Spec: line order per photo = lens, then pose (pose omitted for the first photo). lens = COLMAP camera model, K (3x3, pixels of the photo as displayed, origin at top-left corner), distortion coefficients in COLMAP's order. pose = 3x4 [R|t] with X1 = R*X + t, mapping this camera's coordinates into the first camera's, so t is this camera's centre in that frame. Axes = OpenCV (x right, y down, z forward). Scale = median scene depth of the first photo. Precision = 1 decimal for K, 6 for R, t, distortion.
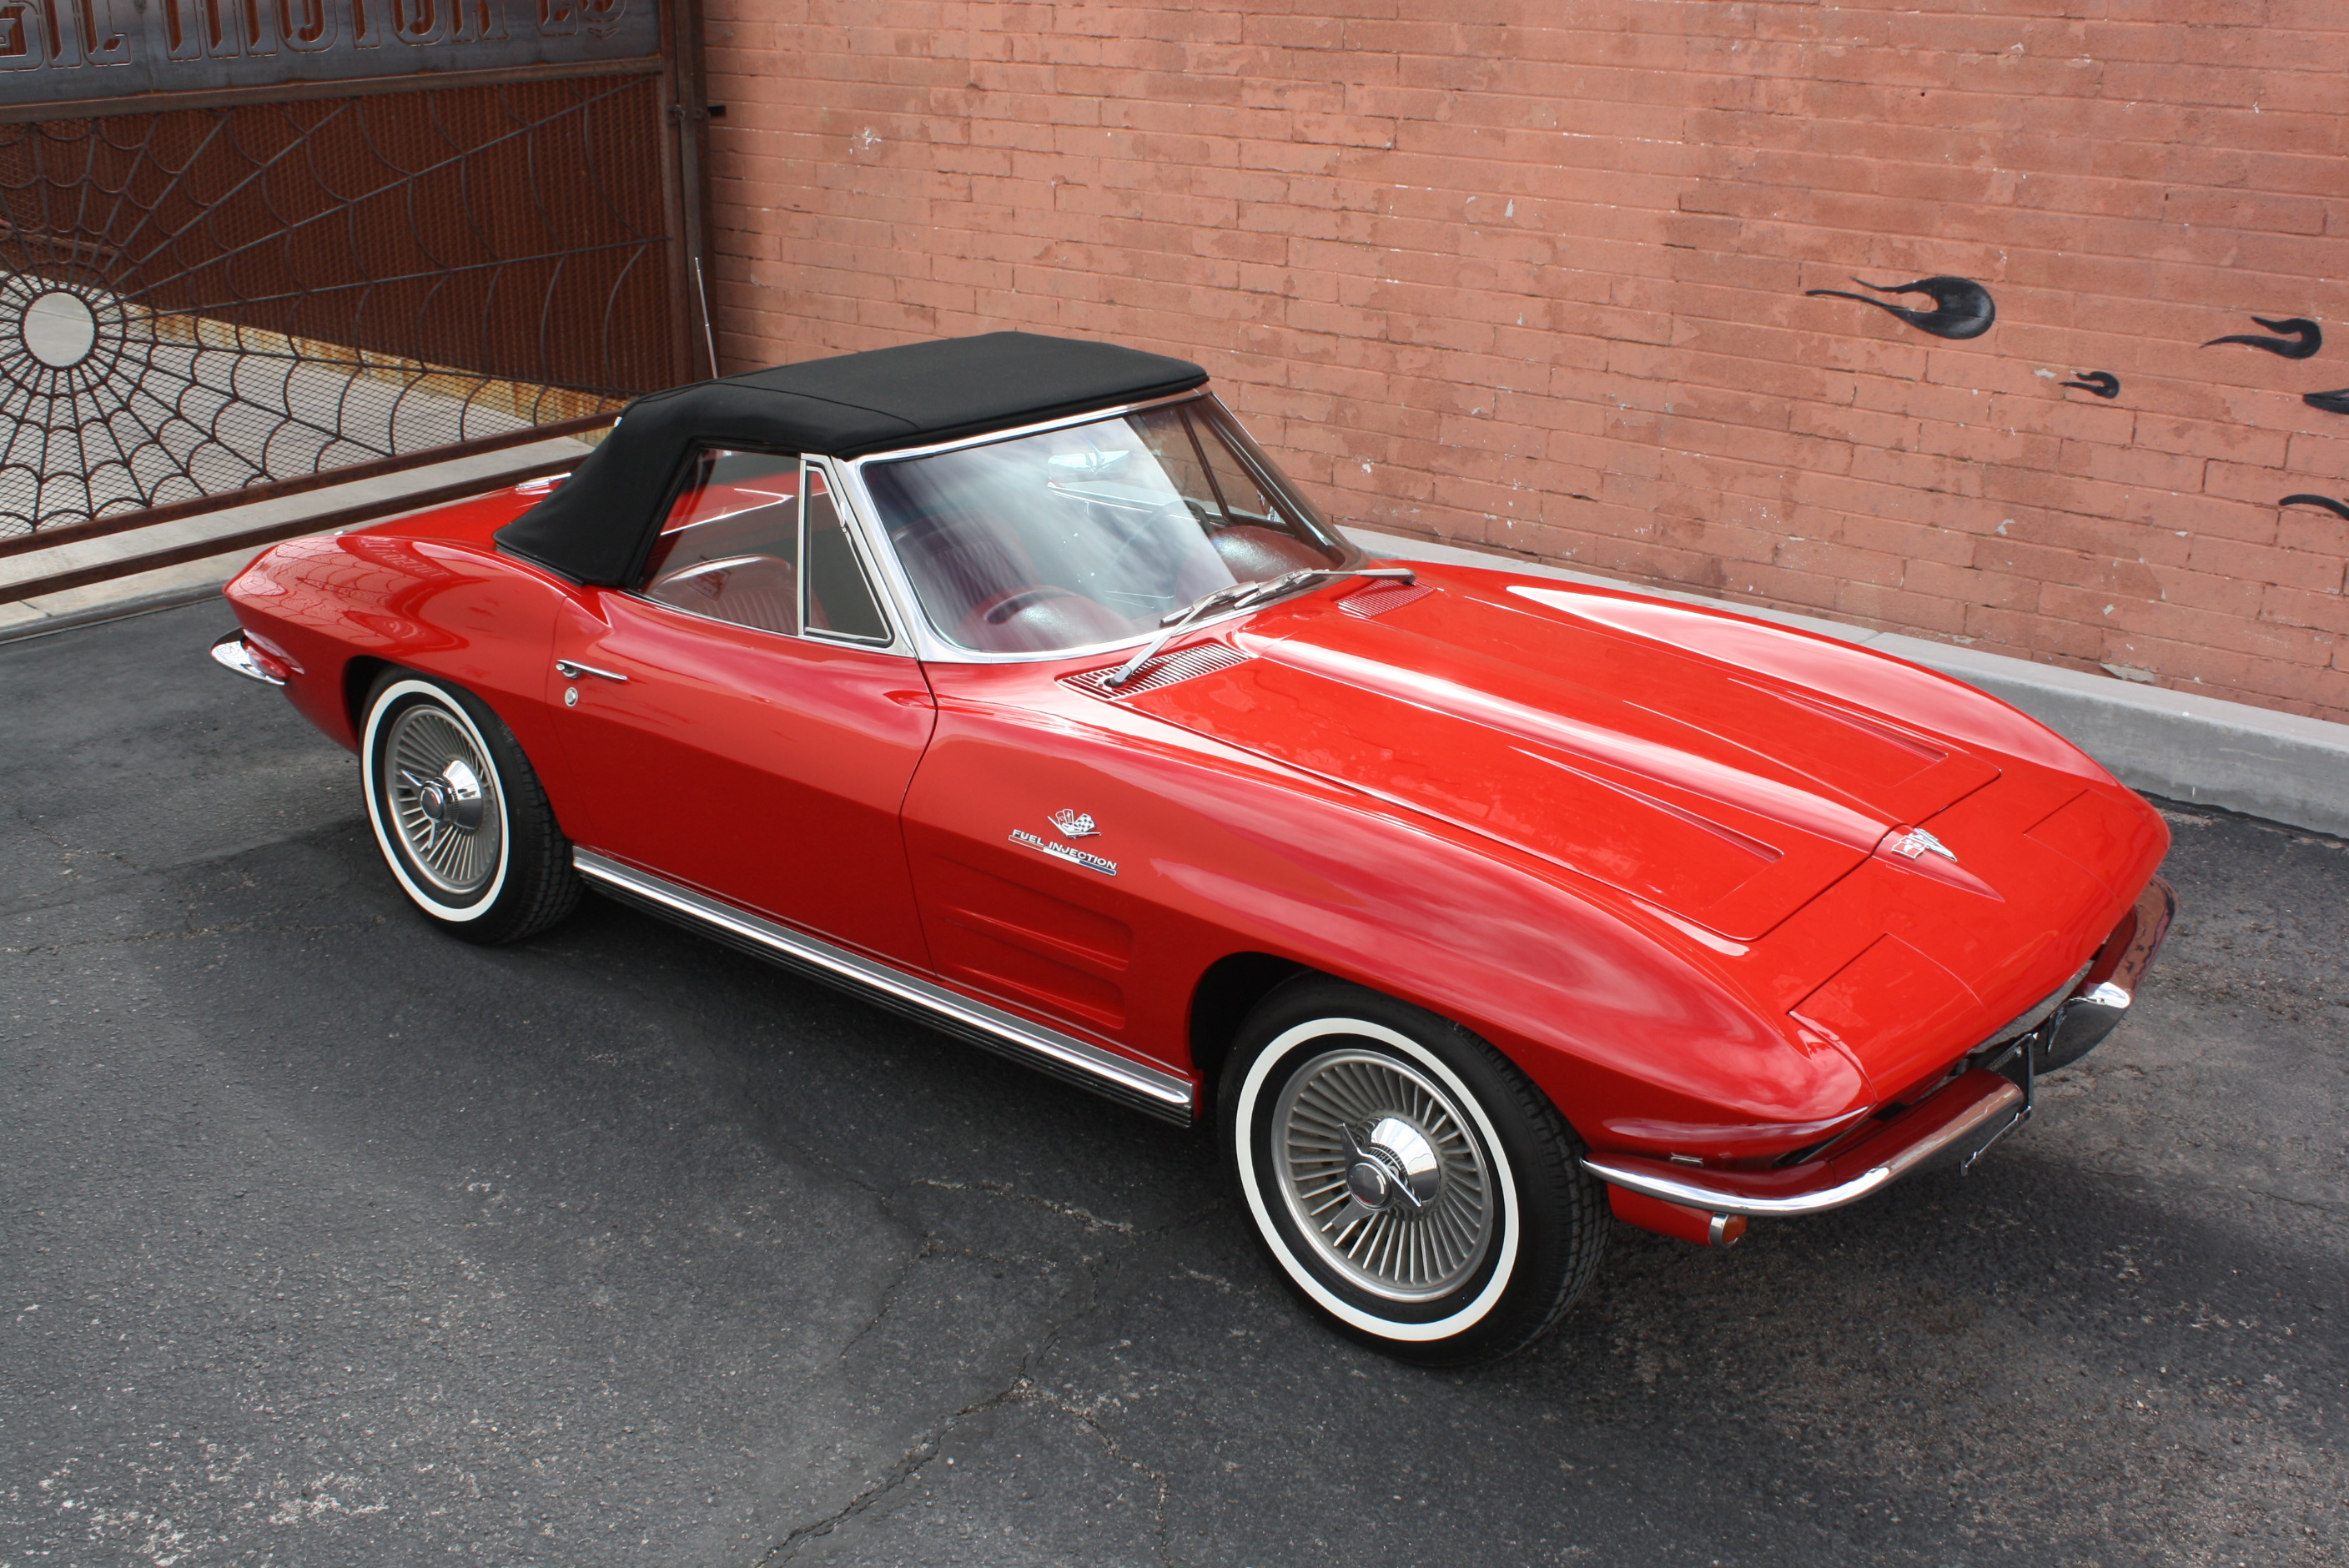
lens RADIAL K [[2426.1, 0, 1185.4], [0, 2426.1, 801.4], [0, 0, 1]] dist [-0.125206, 0.139583]
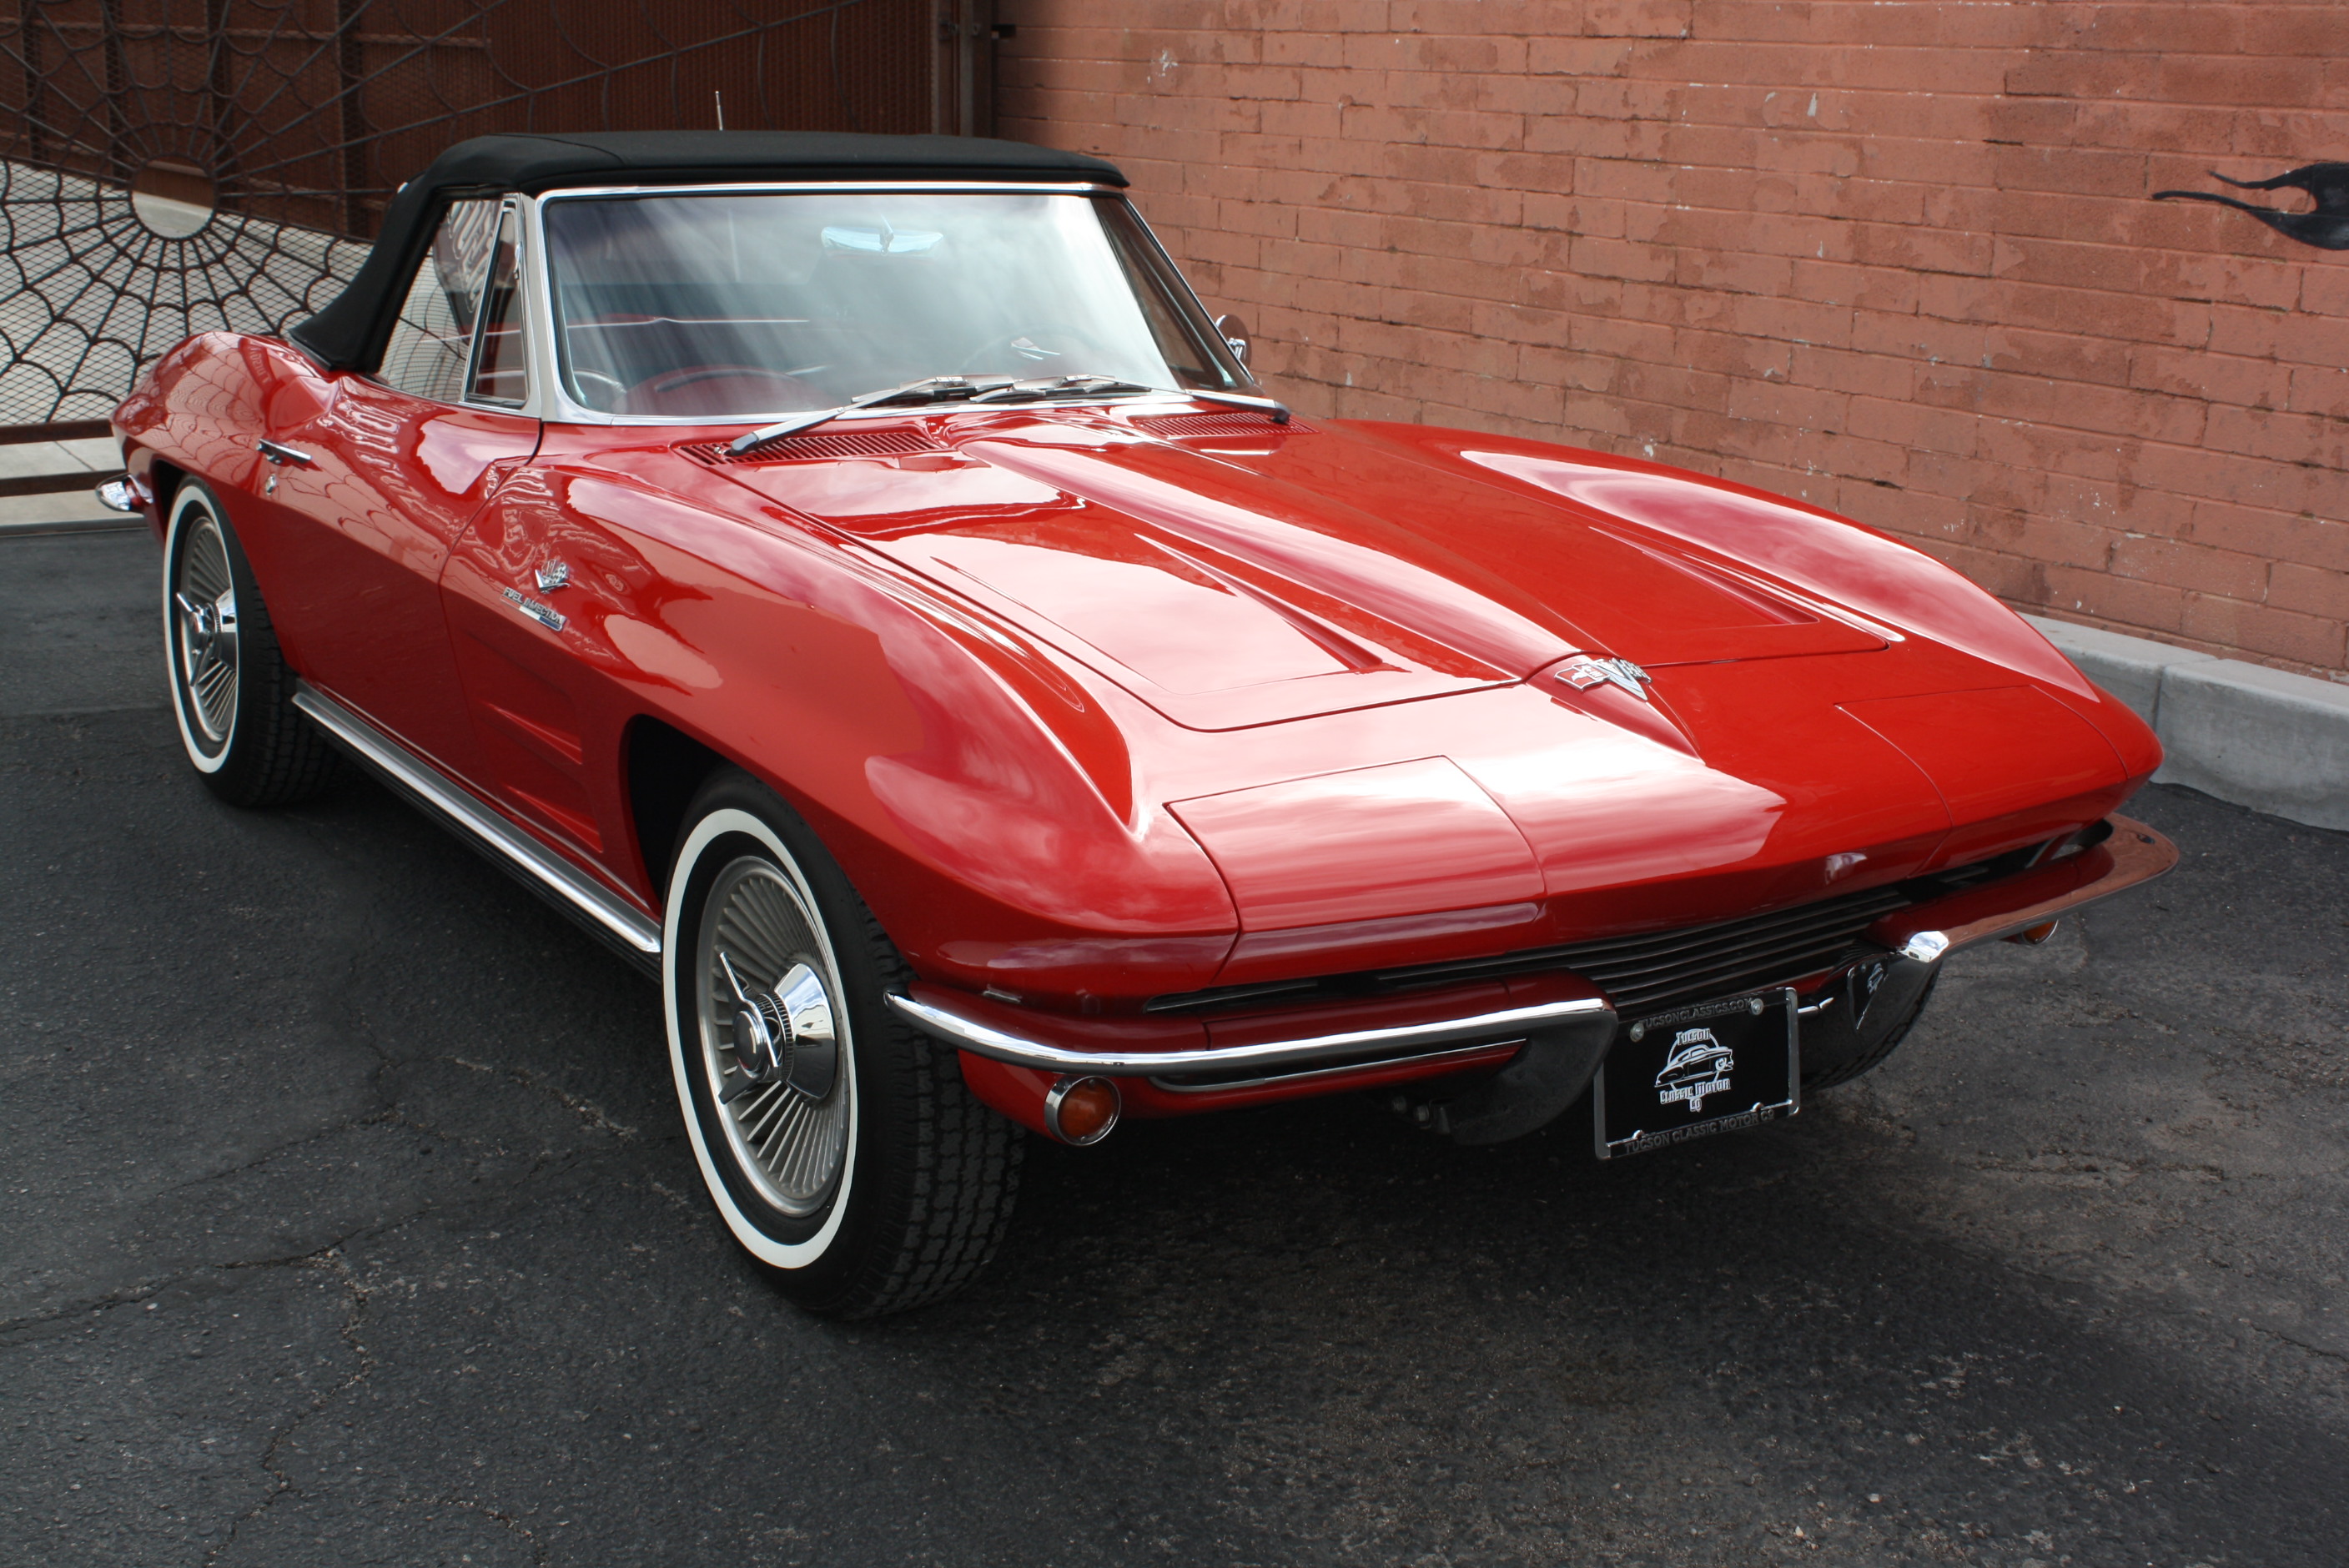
lens RADIAL K [[2856.1, 0, 1173.8], [0, 2856.1, 802.6], [0, 0, 1]] dist [-0.090470, 0.139439]
pose [[0.949463, 0.088406, -0.301173, 0.242271], [-0.117098, 0.990009, -0.078551, 0.073182], [0.291220, 0.109848, 0.950329, 0.103864]]
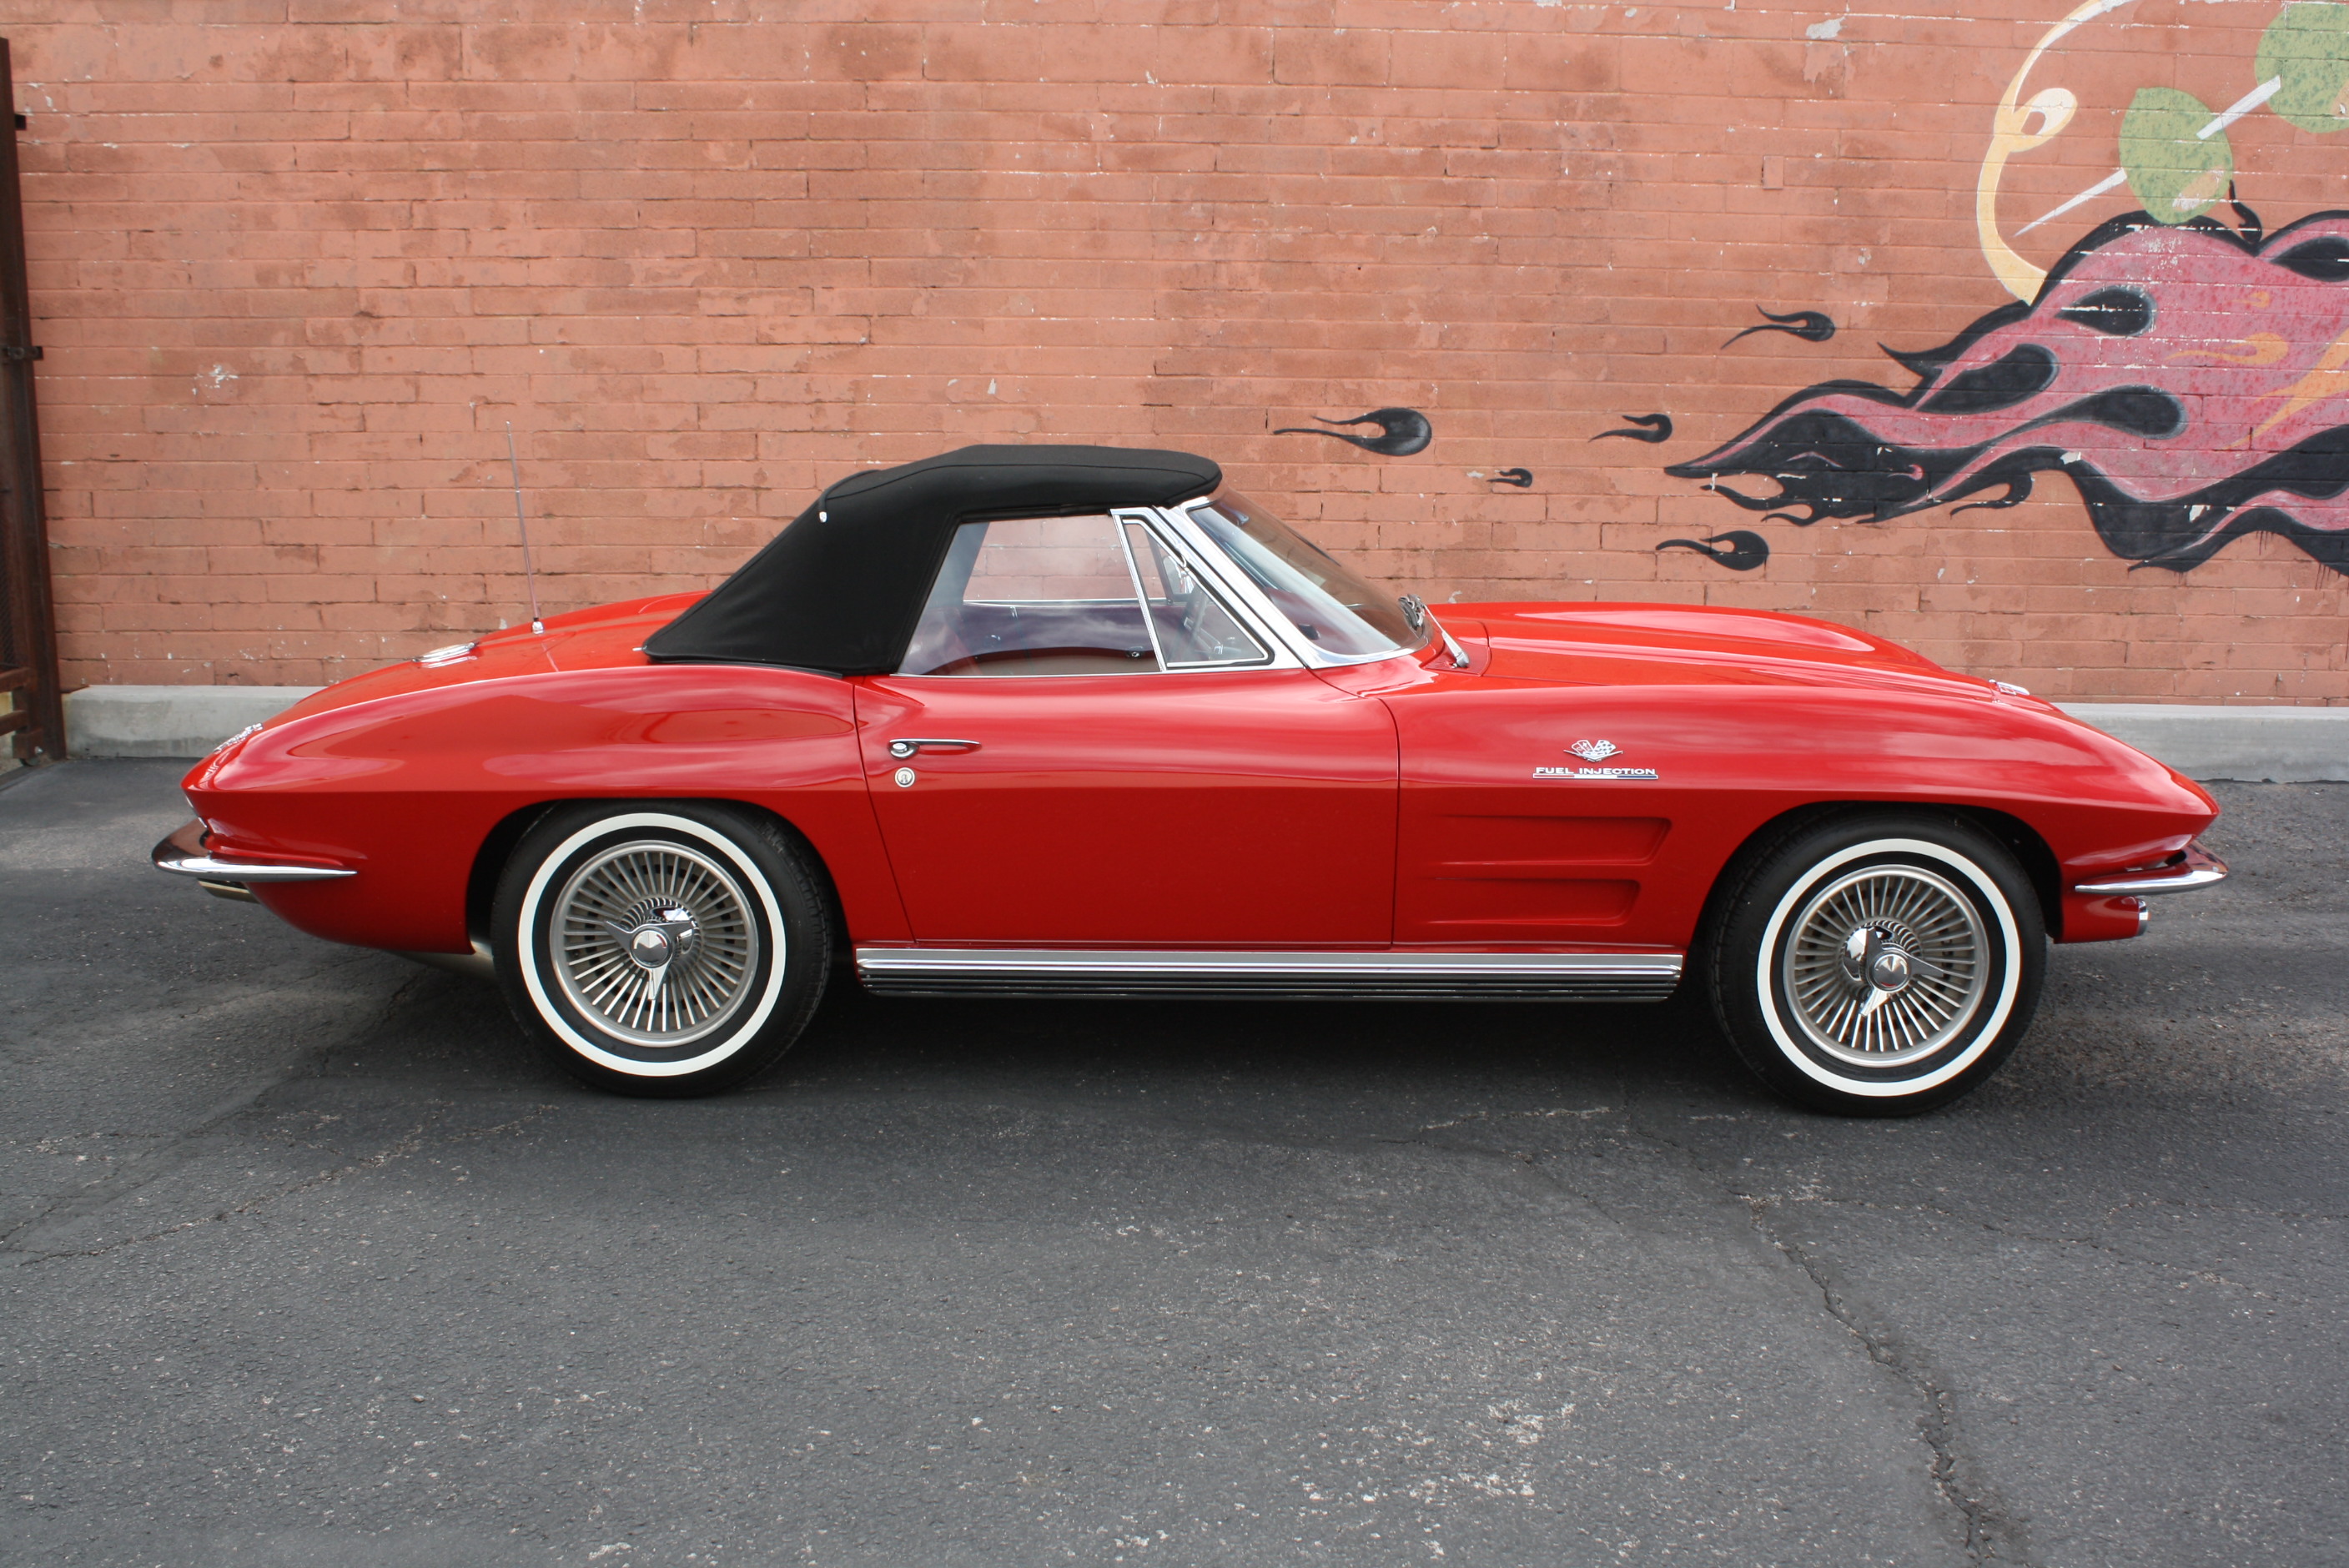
lens RADIAL K [[2285.5, 0, 1188.4], [0, 2285.5, 778.7], [0, 0, 1]] dist [-0.148814, 0.163114]
pose [[0.778214, -0.130014, 0.614394, -0.496804], [0.218816, 0.973163, -0.071226, 0.032676], [-0.588645, 0.189868, 0.785778, 0.137796]]
